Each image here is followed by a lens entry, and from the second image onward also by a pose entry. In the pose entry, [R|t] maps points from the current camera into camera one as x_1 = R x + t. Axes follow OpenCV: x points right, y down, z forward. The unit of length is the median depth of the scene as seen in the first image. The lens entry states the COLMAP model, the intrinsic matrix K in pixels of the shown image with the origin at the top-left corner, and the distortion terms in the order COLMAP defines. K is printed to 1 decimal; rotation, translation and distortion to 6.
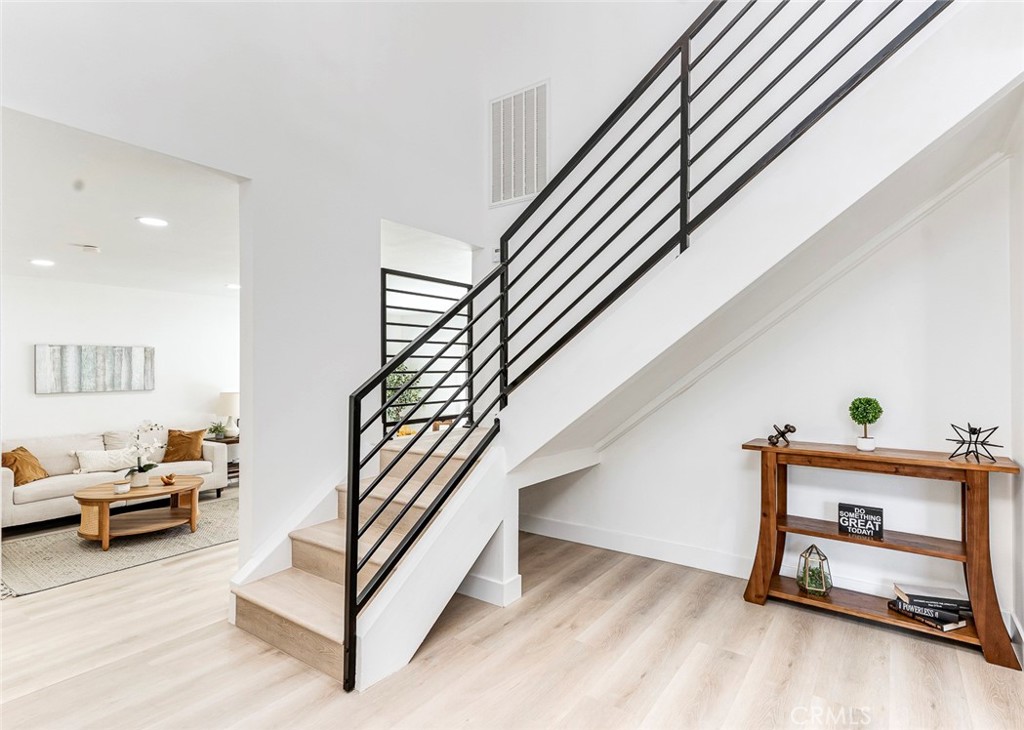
lens RADIAL K [[508.9, 0, 515.0], [0, 508.9, 367.5], [0, 0, 1]] dist [0.006677, 0.000027]
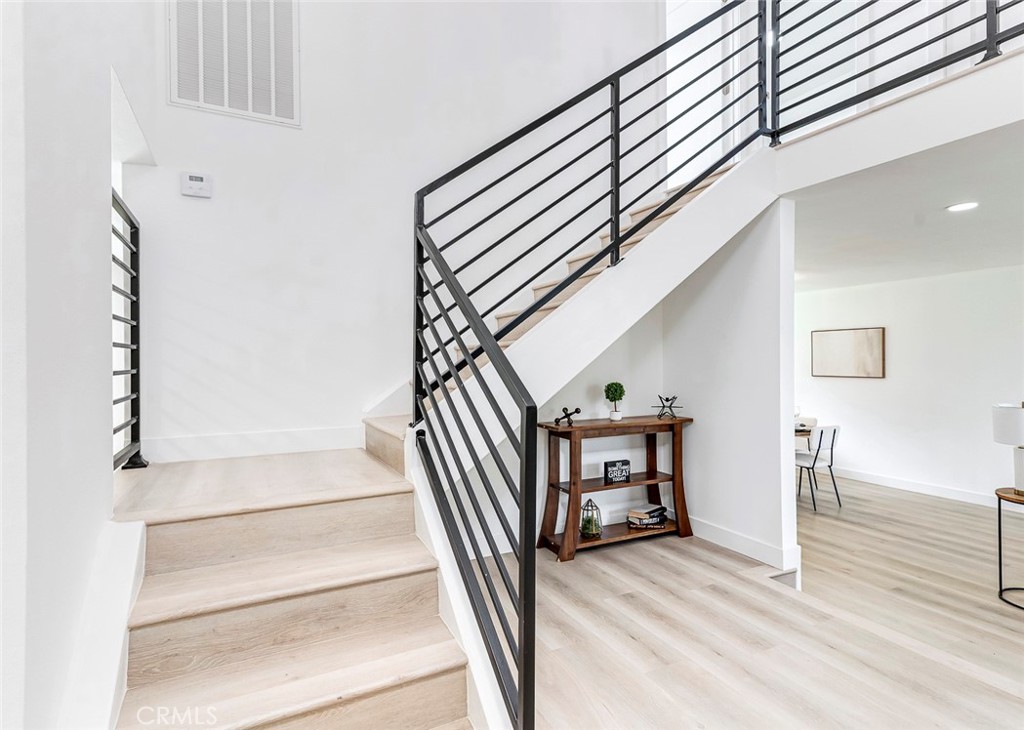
lens RADIAL K [[560.9, 0, 509.9], [0, 560.9, 358.6], [0, 0, 1]] dist [-0.001312, -0.000061]
pose [[0.458770, -0.004590, 0.888543, -0.813857], [0.002891, 0.999989, 0.003674, -0.011092], [-0.888551, 0.000883, 0.458778, 0.573388]]
